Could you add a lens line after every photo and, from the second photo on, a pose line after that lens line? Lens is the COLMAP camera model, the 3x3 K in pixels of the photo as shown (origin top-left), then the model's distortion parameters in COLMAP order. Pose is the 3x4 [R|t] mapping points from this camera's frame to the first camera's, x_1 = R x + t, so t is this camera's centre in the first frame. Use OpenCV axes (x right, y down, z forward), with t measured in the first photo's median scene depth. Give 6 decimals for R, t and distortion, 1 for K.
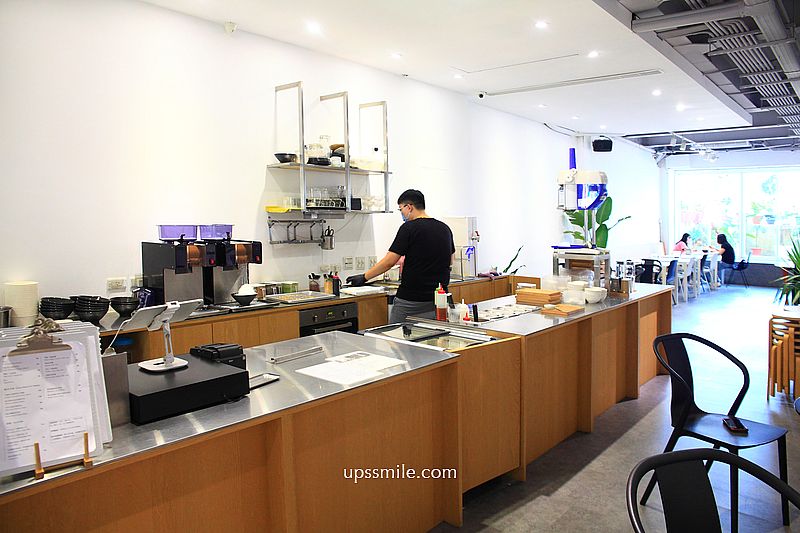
lens RADIAL K [[553.3, 0, 386.2], [0, 553.3, 245.4], [0, 0, 1]] dist [-0.081033, 0.045347]
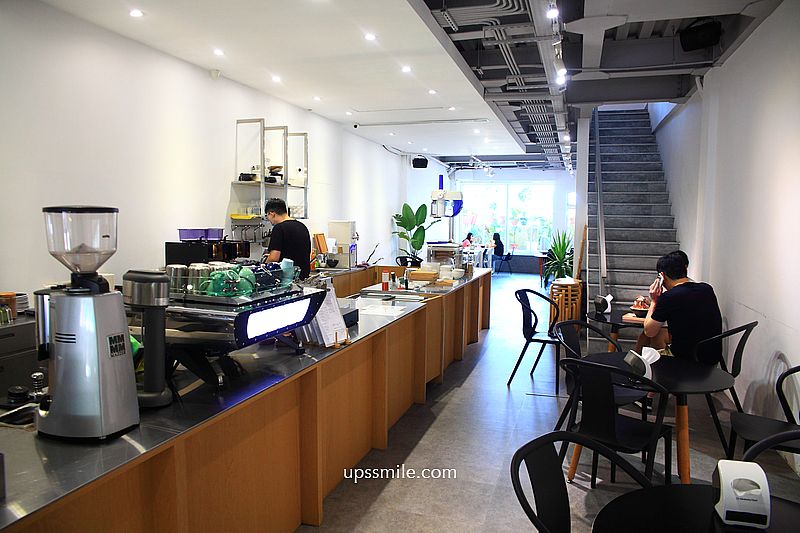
lens RADIAL K [[553.3, 0, 380.0], [0, 553.3, 289.4], [0, 0, 1]] dist [-0.081033, 0.045347]
pose [[0.924267, -0.043607, 0.379248, -0.209581], [0.013514, 0.996569, 0.081653, 0.002634], [-0.381507, -0.070344, 0.921685, -0.175599]]
